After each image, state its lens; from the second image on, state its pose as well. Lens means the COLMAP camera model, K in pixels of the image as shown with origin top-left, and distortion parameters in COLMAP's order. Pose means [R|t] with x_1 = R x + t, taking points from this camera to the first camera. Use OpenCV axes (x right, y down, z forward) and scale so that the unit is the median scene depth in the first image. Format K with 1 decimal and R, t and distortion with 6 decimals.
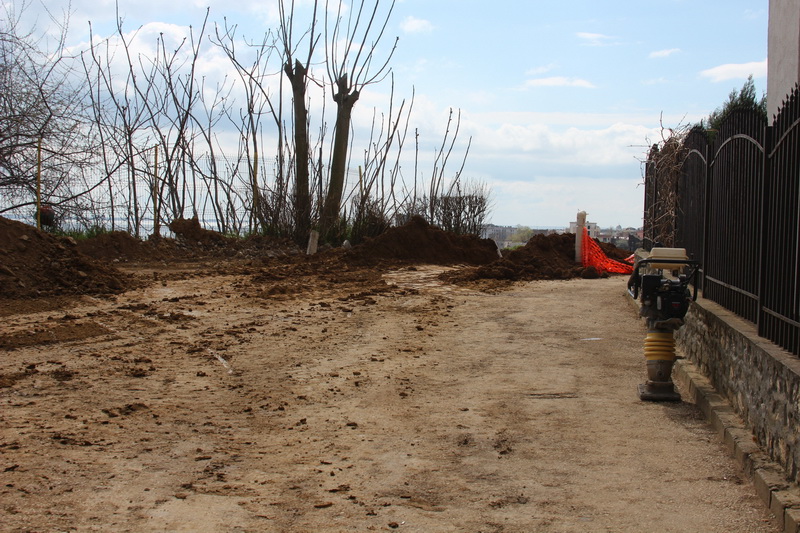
lens RADIAL K [[1280.0, 0, 400.0], [0, 1280.0, 266.5], [0, 0, 1]] dist [-0.178771, -0.004515]
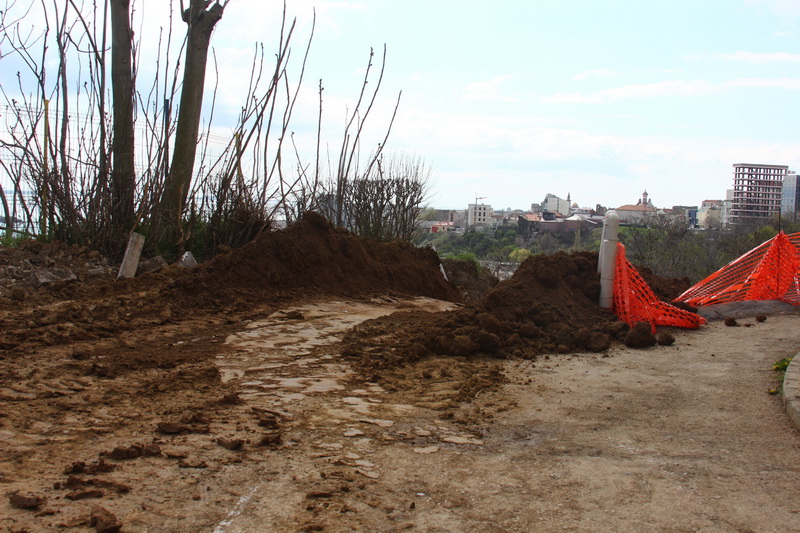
lens RADIAL K [[1009.1, 0, 400.0], [0, 1009.1, 266.5], [0, 0, 1]] dist [-0.123147, 0.003987]
pose [[0.997093, 0.015930, 0.074512, 0.018628], [-0.018228, 0.999376, 0.030262, -0.027460], [-0.073984, -0.031532, 0.996761, 0.504234]]
